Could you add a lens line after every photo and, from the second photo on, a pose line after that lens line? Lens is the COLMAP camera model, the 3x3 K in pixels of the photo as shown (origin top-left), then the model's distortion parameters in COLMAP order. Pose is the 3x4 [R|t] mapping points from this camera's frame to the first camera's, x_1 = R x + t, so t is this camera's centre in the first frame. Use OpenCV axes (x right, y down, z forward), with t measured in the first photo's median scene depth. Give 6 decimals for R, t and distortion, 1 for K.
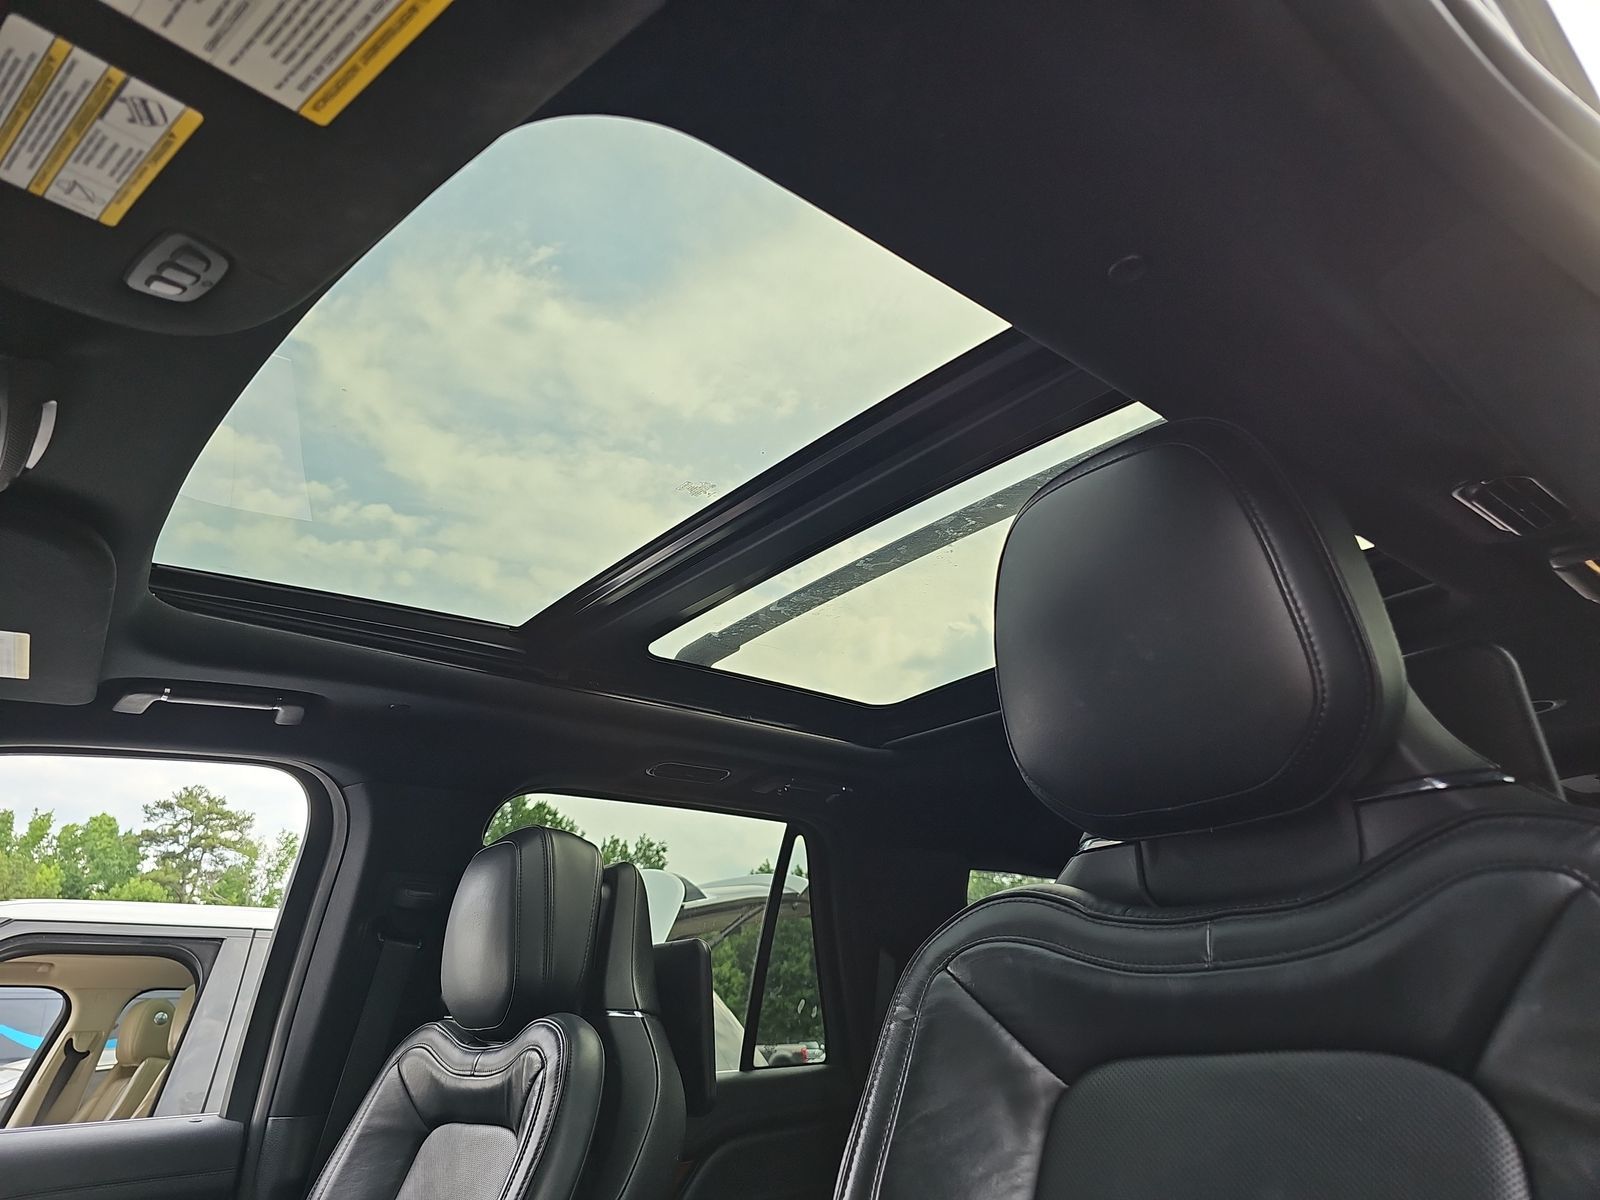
lens RADIAL K [[1076.0, 0, 800.0], [0, 1076.0, 600.0], [0, 0, 1]] dist [0.072819, -0.102335]
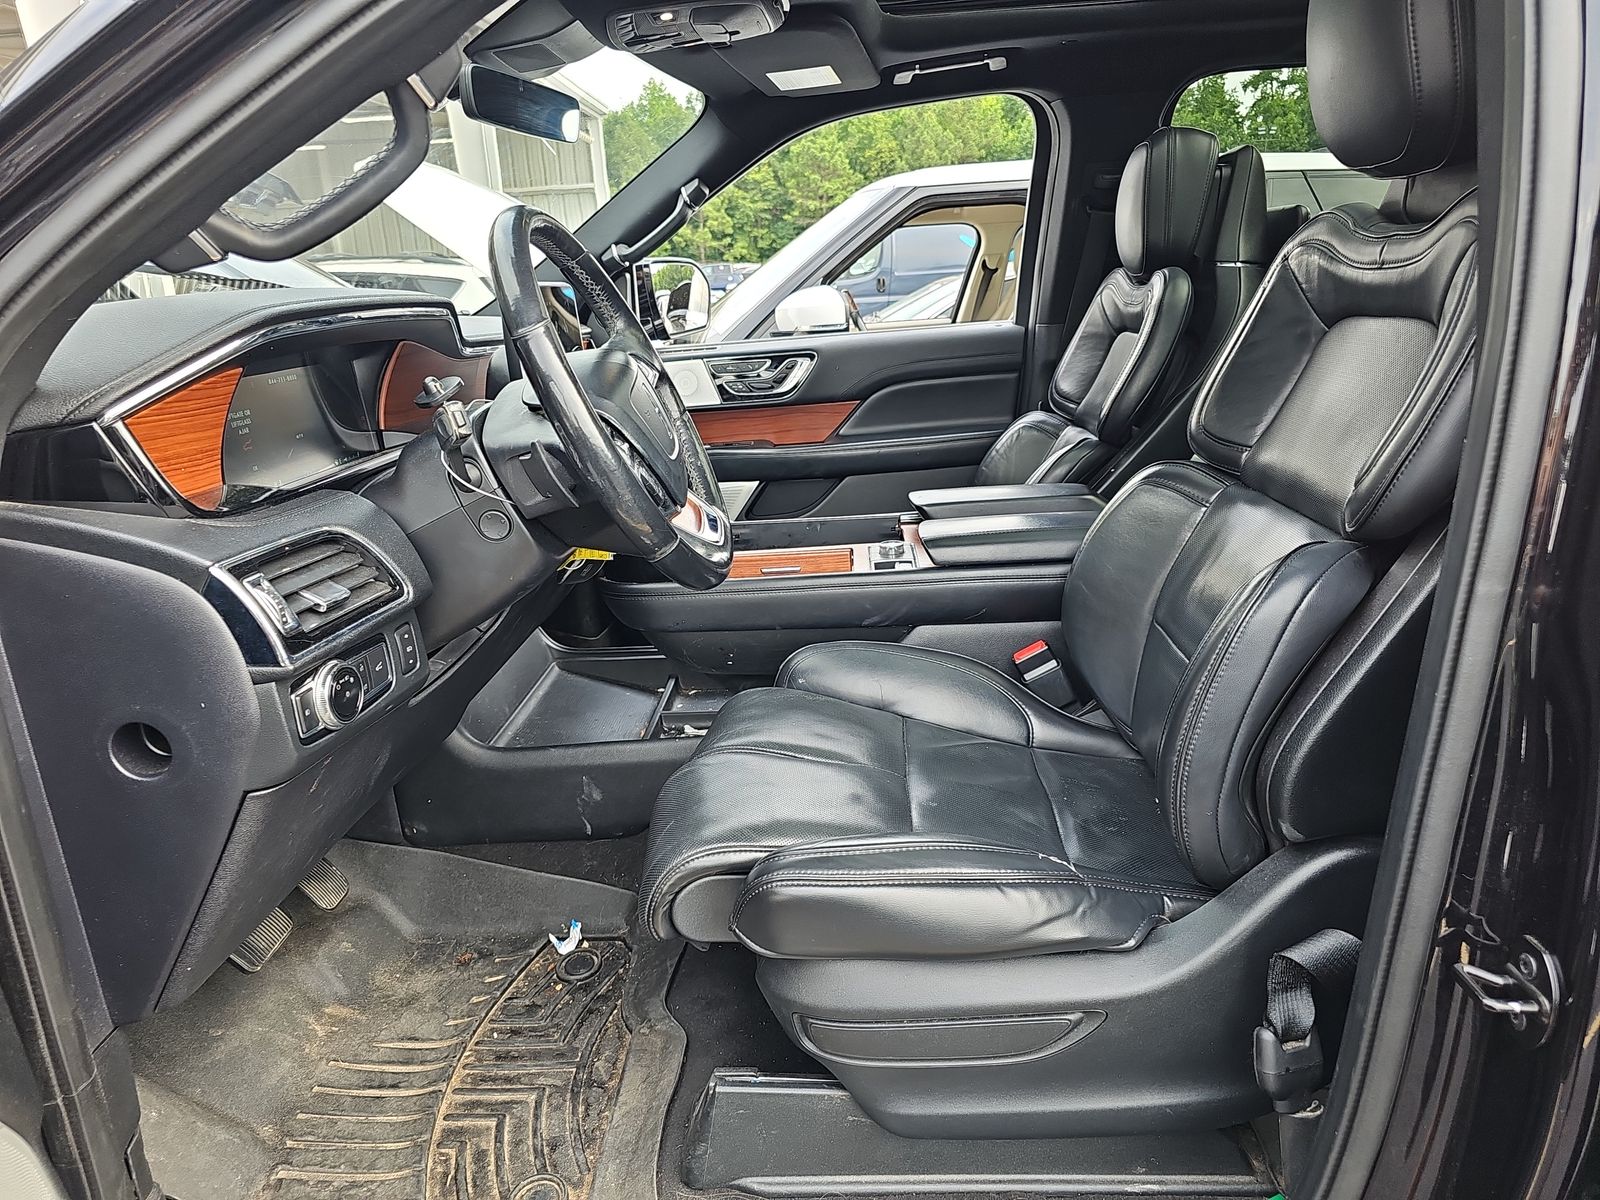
lens RADIAL K [[1076.0, 0, 800.0], [0, 1076.0, 600.0], [0, 0, 1]] dist [0.072819, -0.102335]
pose [[0.714493, 0.198466, -0.670903, 0.436851], [0.289696, 0.788936, 0.541900, -0.184515], [0.636848, -0.581542, 0.506194, -0.293058]]
